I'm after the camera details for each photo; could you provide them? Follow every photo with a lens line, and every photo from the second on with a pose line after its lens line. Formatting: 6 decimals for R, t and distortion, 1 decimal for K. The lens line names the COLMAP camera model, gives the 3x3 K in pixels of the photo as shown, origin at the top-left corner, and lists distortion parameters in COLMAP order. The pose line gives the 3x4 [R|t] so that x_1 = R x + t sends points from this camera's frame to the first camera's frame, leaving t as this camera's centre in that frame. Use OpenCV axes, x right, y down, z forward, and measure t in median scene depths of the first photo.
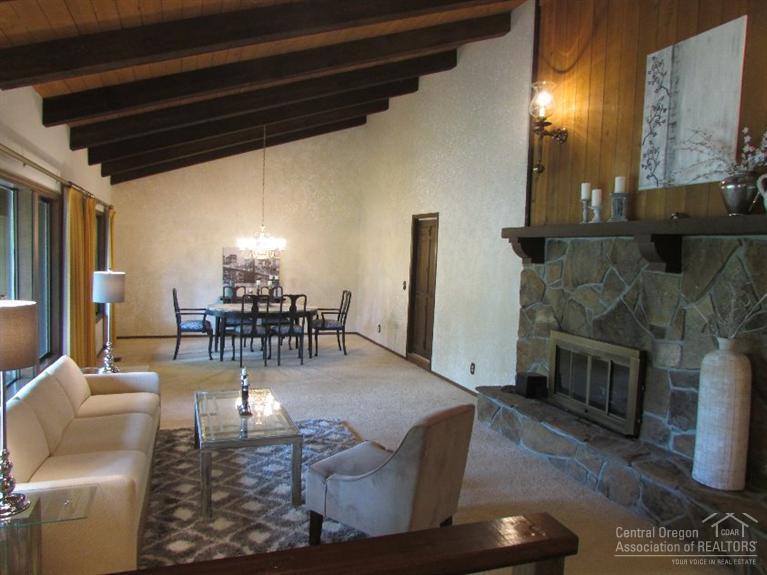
lens RADIAL K [[554.5, 0, 383.5], [0, 554.5, 287.5], [0, 0, 1]] dist [-0.032733, 0.003471]
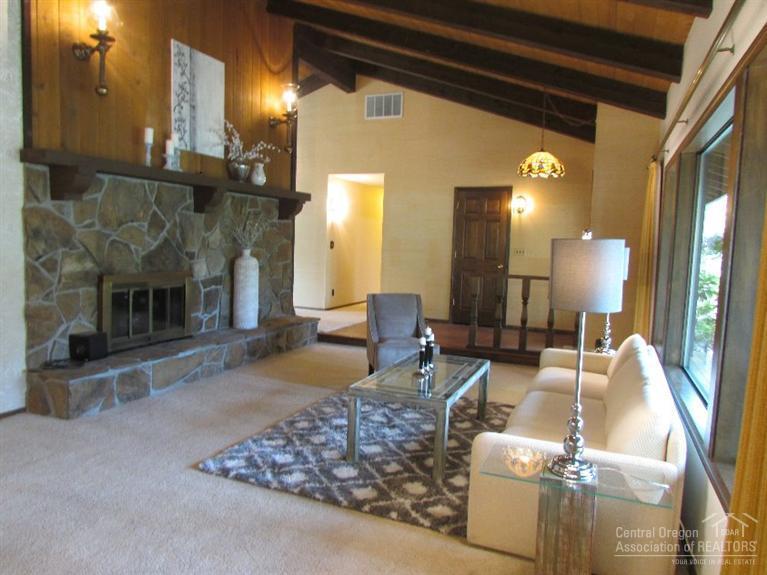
lens RADIAL K [[554.5, 0, 383.5], [0, 554.5, 287.5], [0, 0, 1]] dist [-0.032733, 0.003471]
pose [[-0.742964, -0.120200, 0.658450, -0.741183], [-0.020172, 0.987317, 0.157473, -0.065098], [-0.669027, 0.103714, -0.735966, 1.585335]]
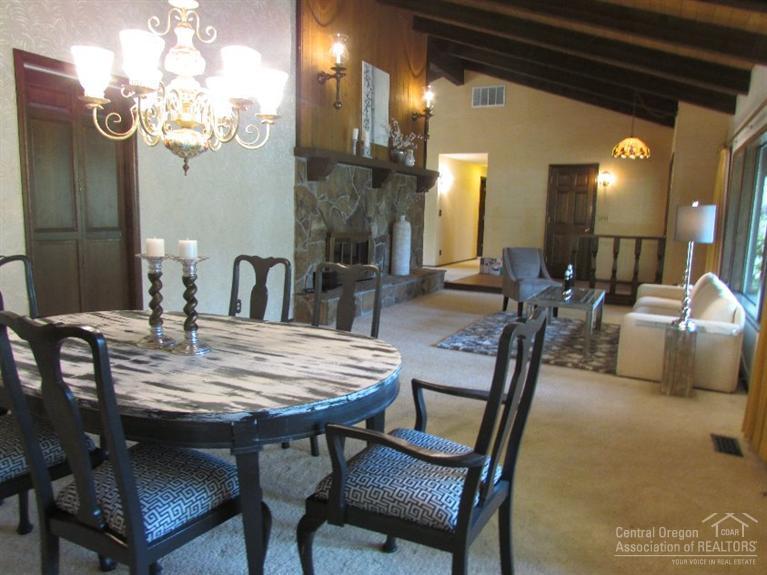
lens RADIAL K [[554.5, 0, 383.5], [0, 554.5, 287.5], [0, 0, 1]] dist [-0.032733, 0.003471]
pose [[-0.688253, -0.159724, 0.707669, -0.863600], [-0.010085, 0.977475, 0.210812, -0.088283], [-0.725400, 0.137955, -0.674361, 2.122431]]
